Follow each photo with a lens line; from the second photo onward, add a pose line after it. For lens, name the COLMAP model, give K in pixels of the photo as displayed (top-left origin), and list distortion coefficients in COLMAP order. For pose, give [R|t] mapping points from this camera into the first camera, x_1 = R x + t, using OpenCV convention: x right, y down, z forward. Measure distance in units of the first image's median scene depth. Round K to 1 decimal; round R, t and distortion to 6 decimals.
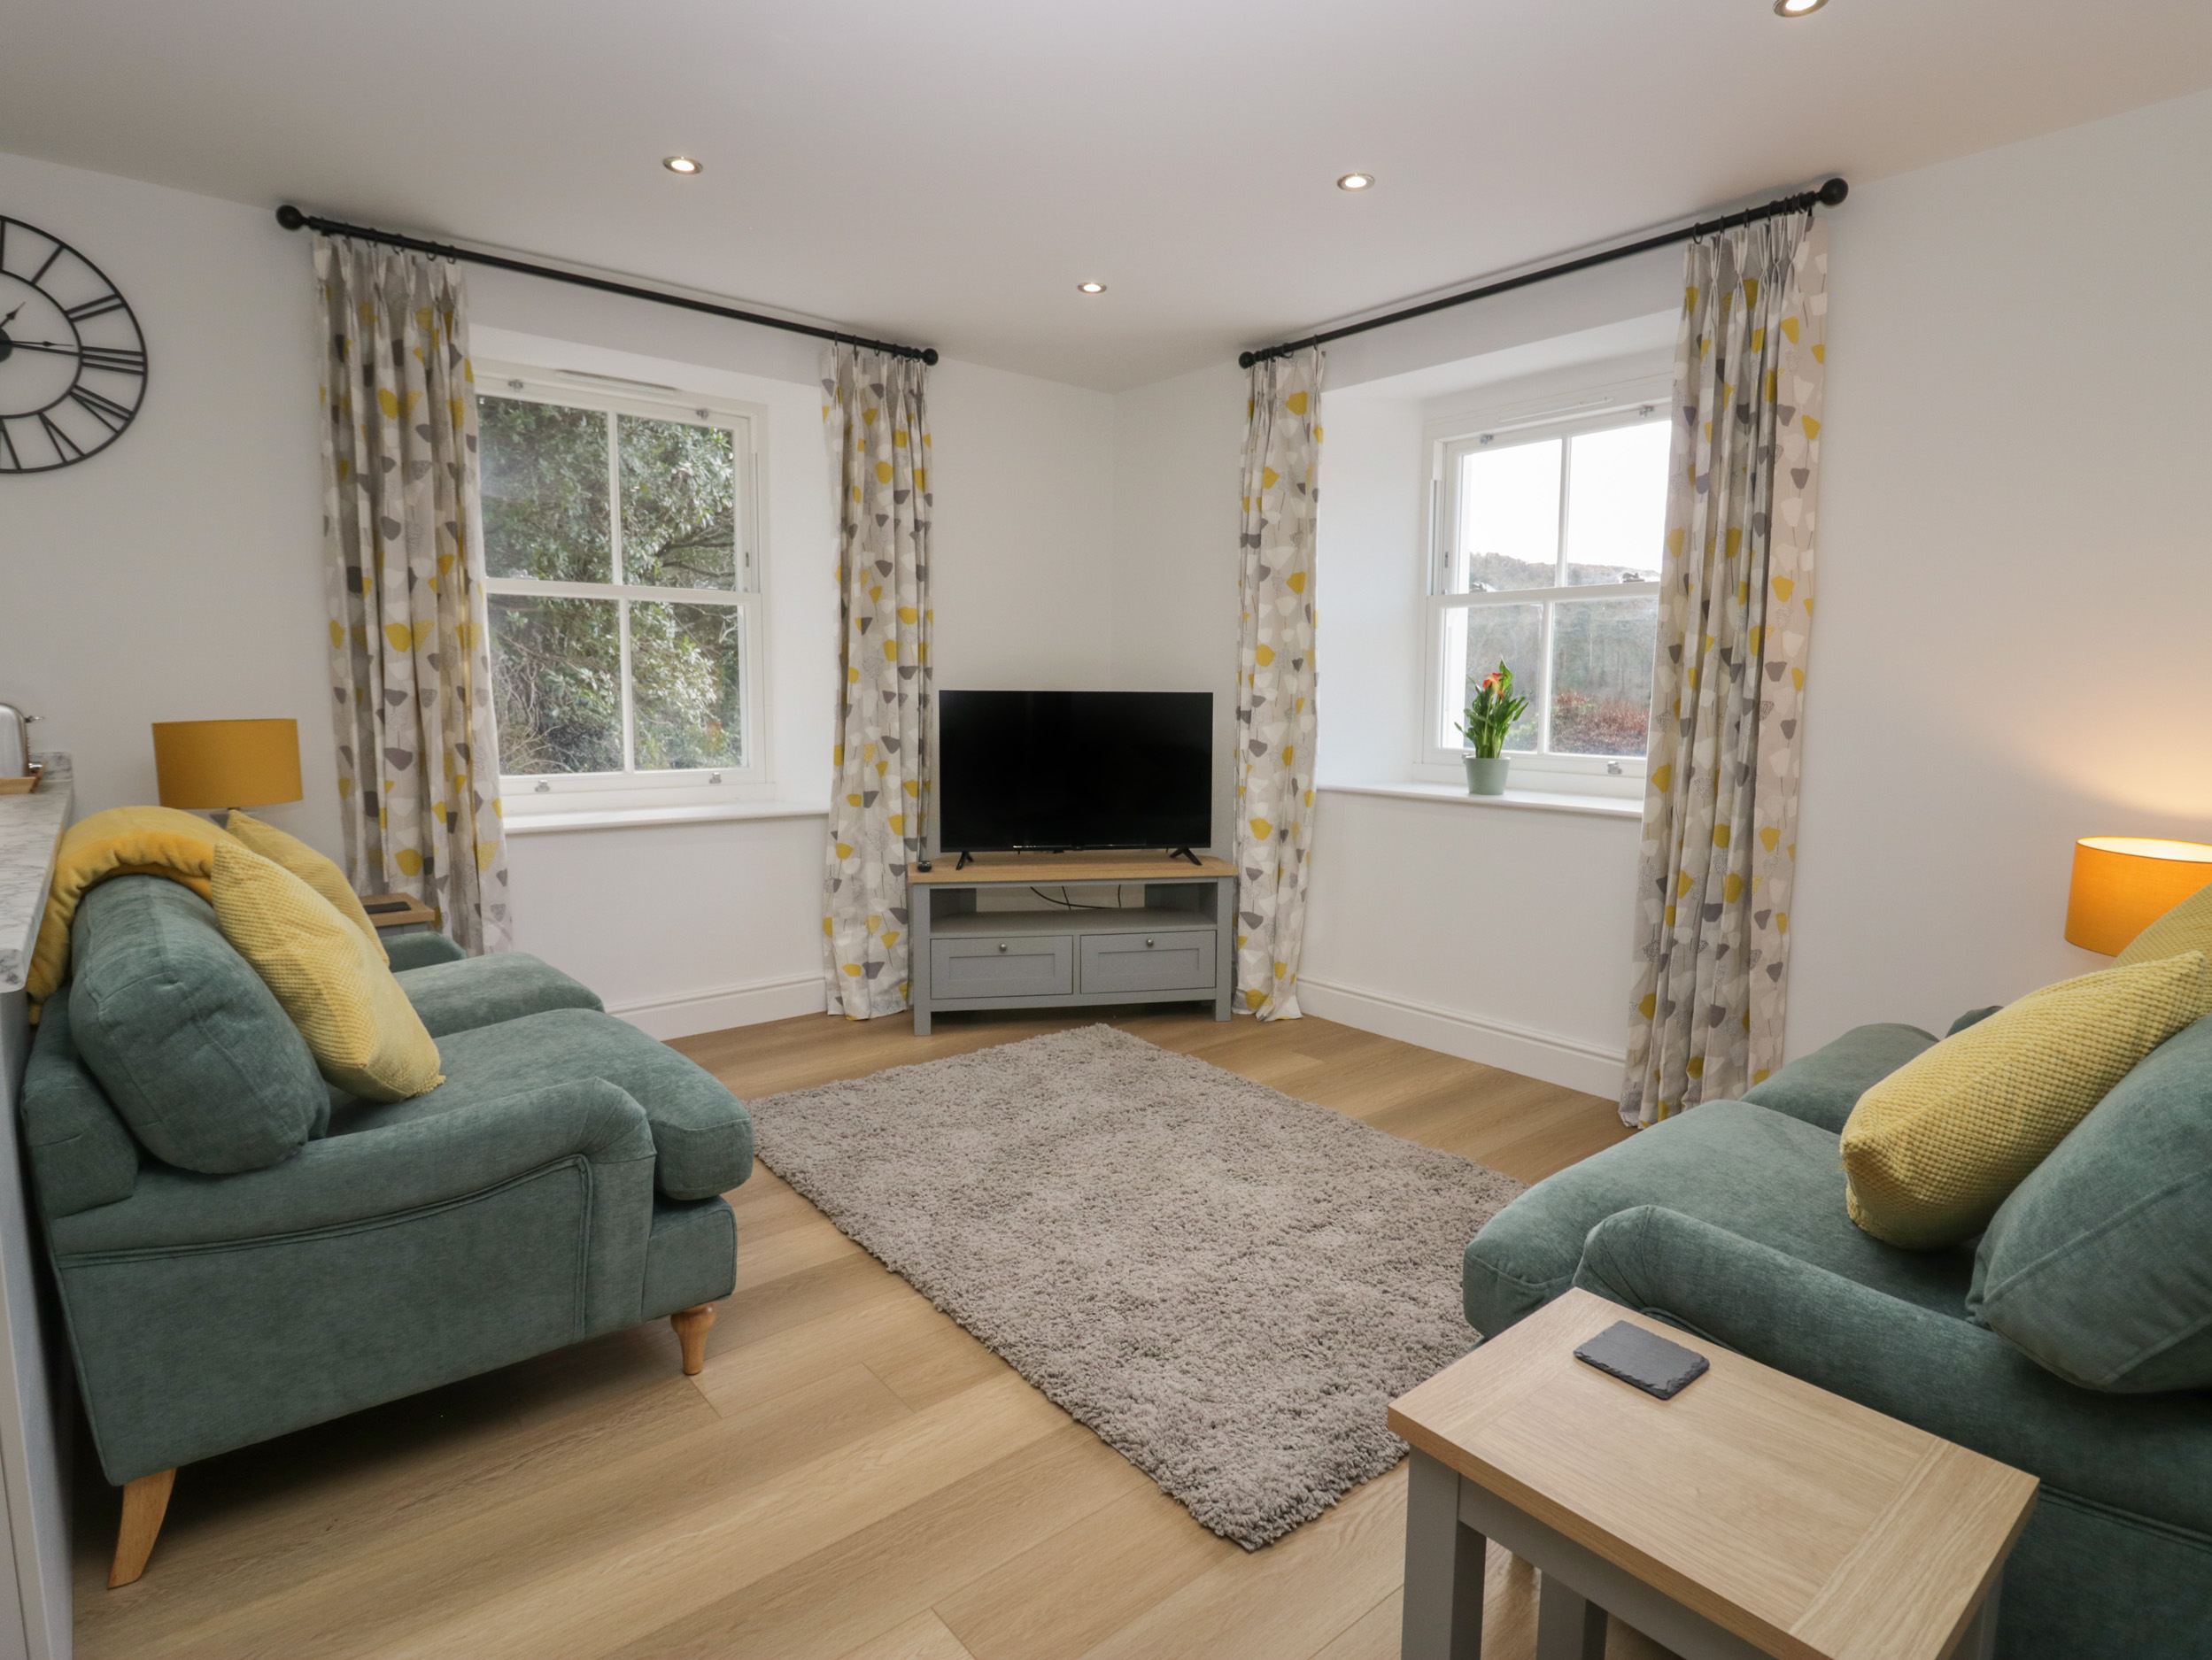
lens RADIAL K [[1163.0, 0, 1113.1], [0, 1163.0, 804.9], [0, 0, 1]] dist [0.018226, -0.025504]
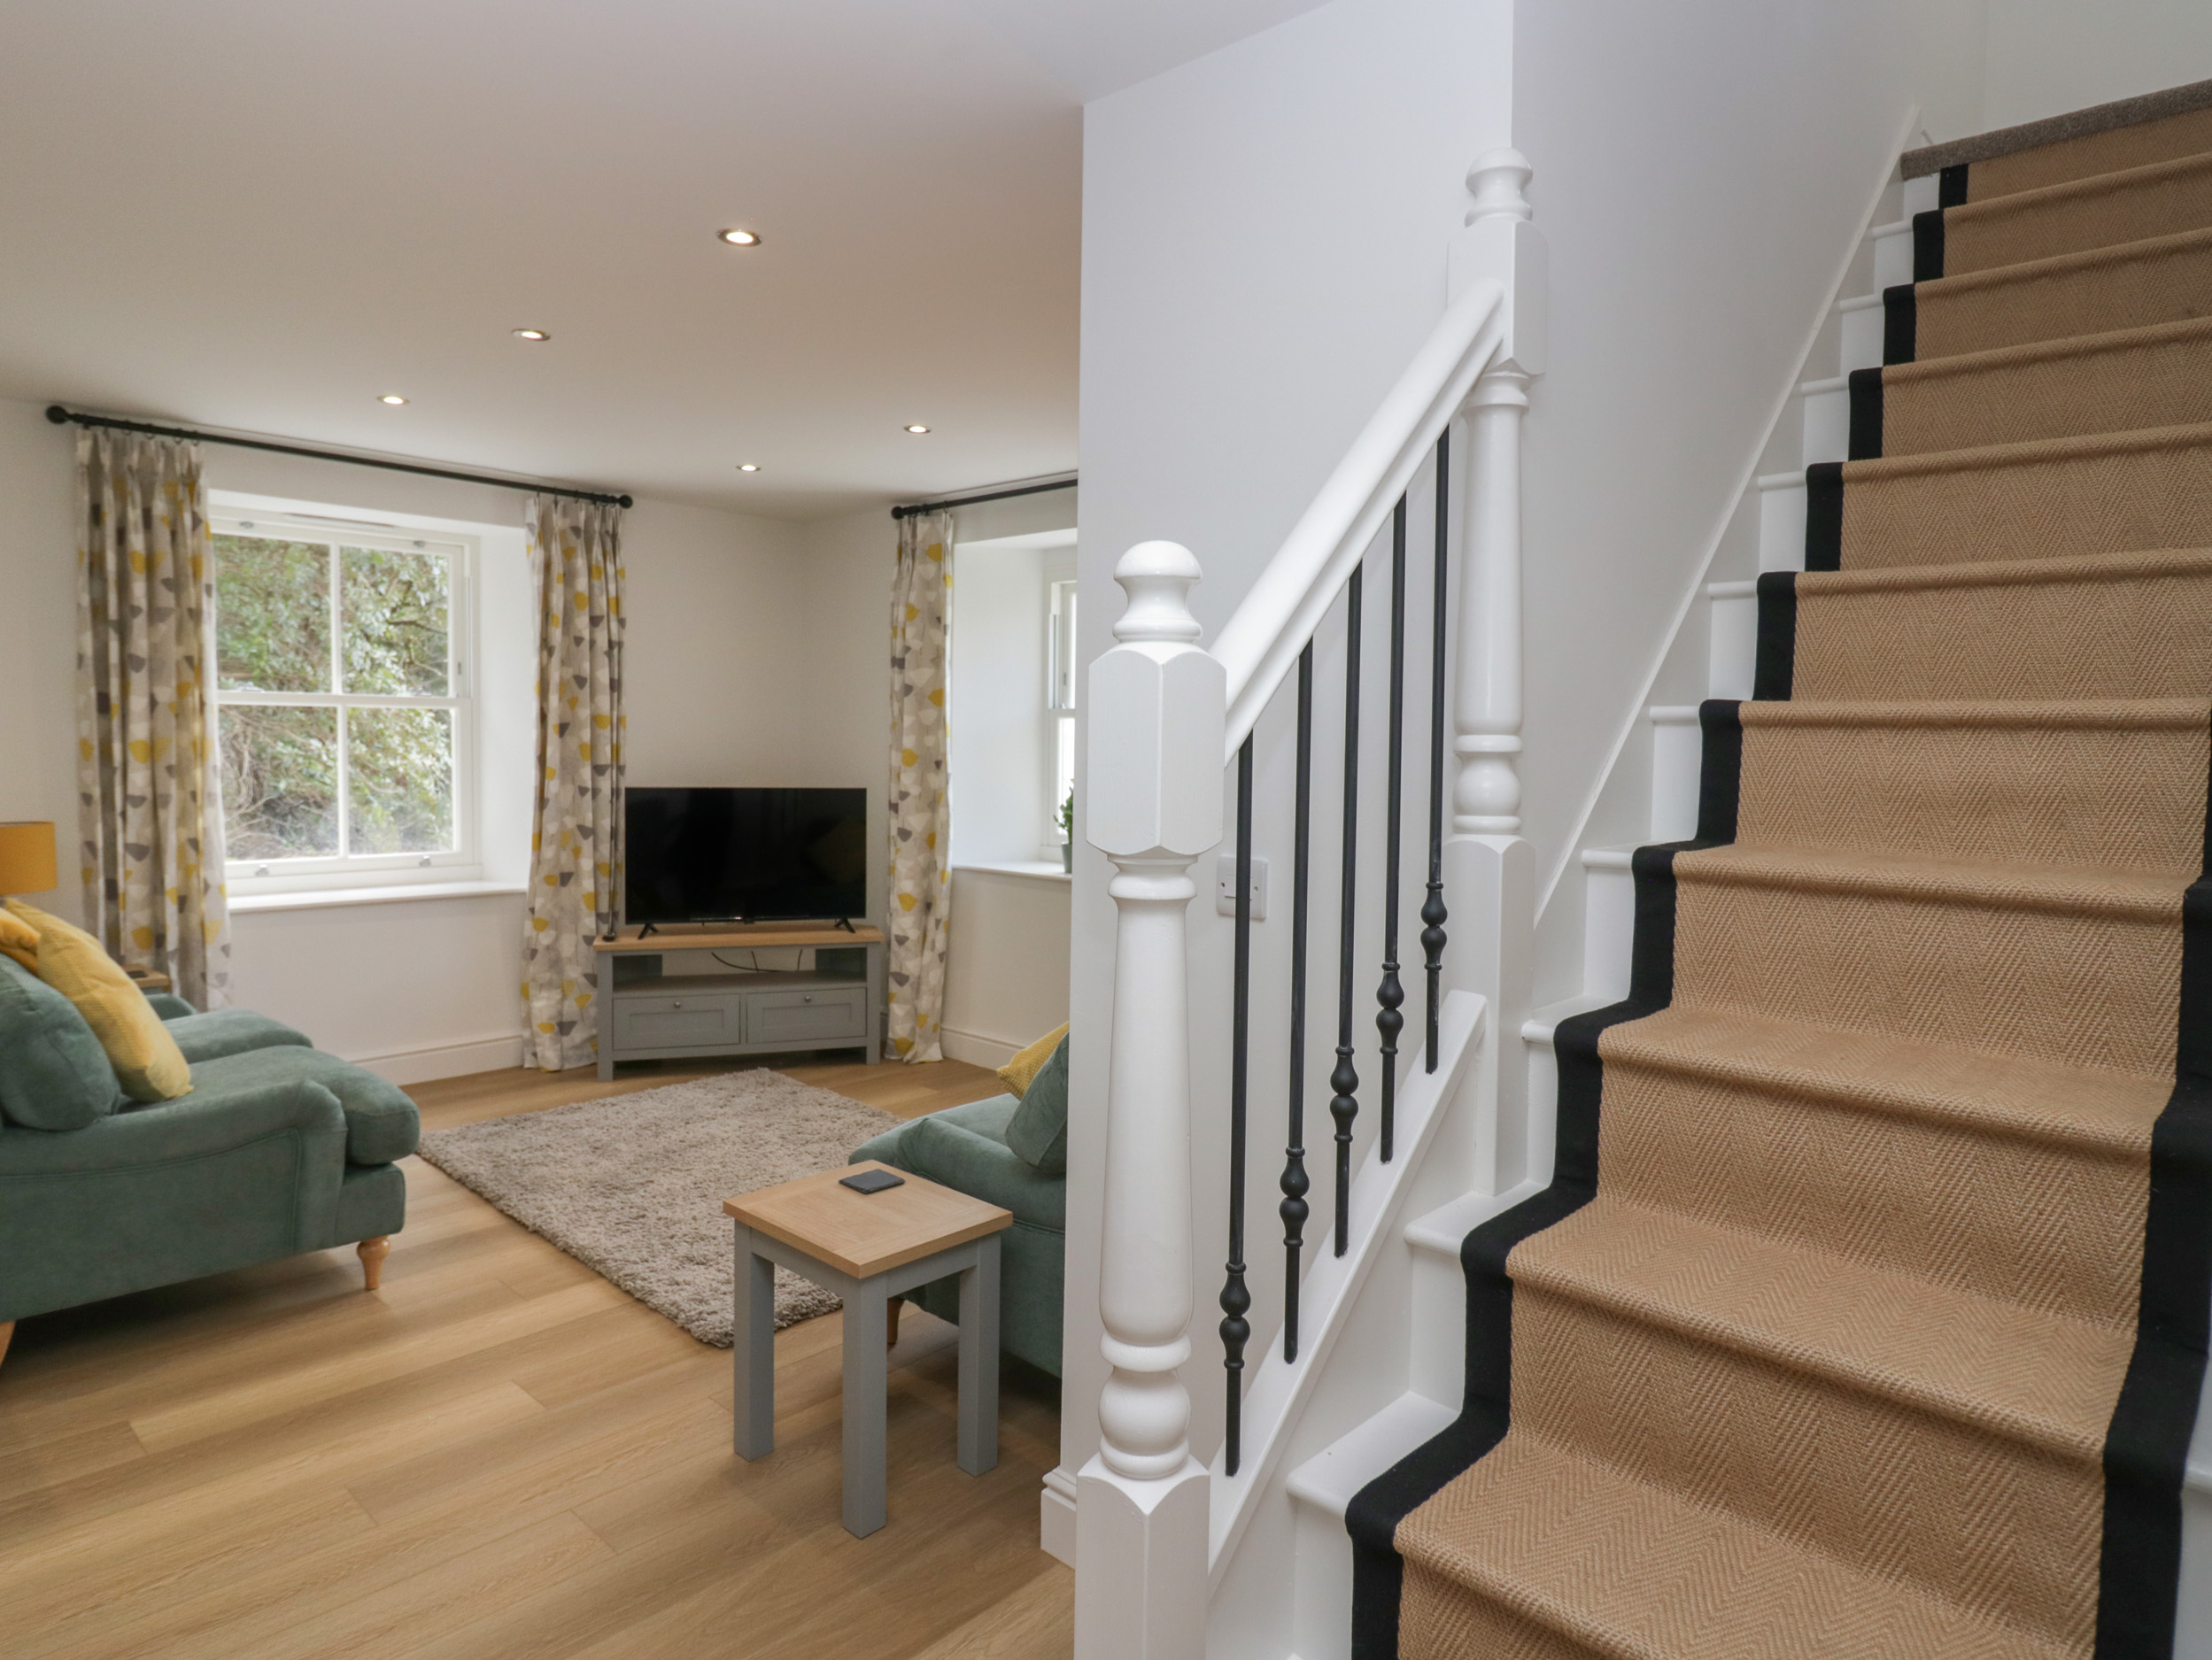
lens RADIAL K [[1324.3, 0, 1108.3], [0, 1324.3, 802.9], [0, 0, 1]] dist [0.030727, -0.029528]
pose [[0.993014, 0.000643, 0.117995, 0.211620], [0.004957, 0.998875, -0.047161, -0.019487], [-0.117893, 0.047417, 0.991894, -0.468852]]
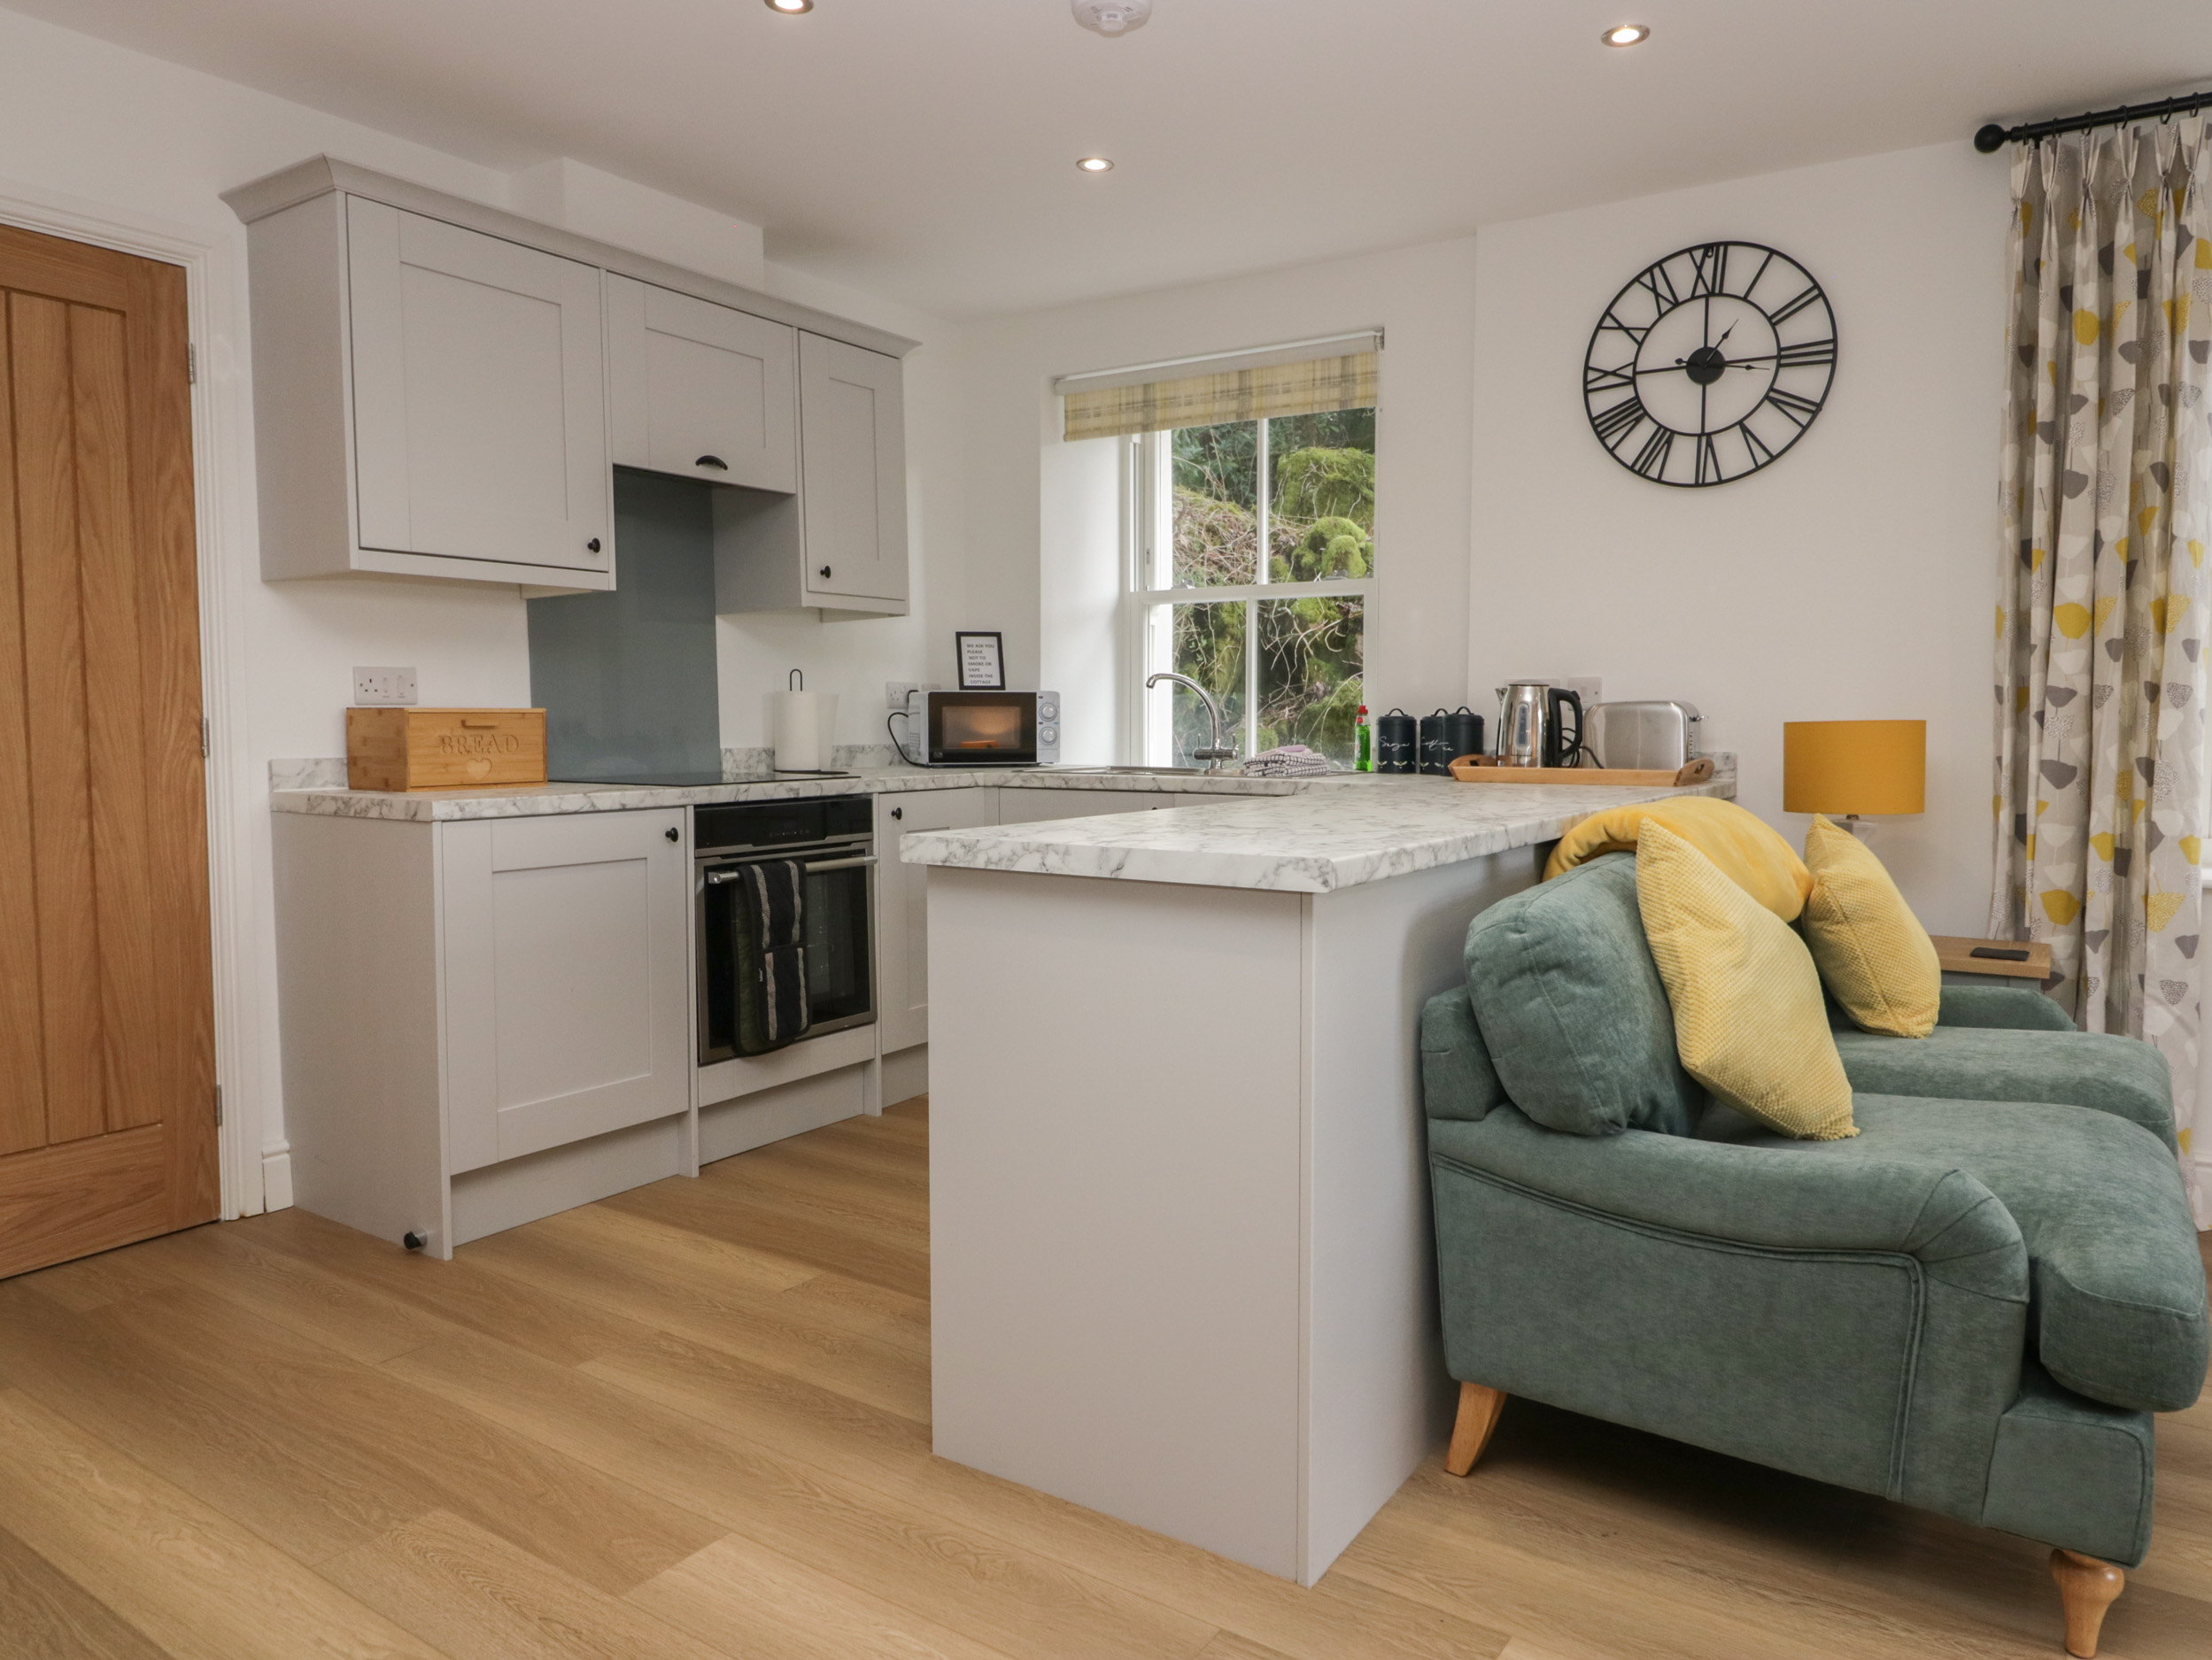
lens RADIAL K [[1478.3, 0, 1109.0], [0, 1478.3, 809.3], [0, 0, 1]] dist [-0.005023, -0.003523]
pose [[0.267978, 0.054545, -0.961880, 0.172917], [-0.095221, 0.995007, 0.029895, 0.015150], [0.958708, 0.083580, 0.271834, 0.111021]]
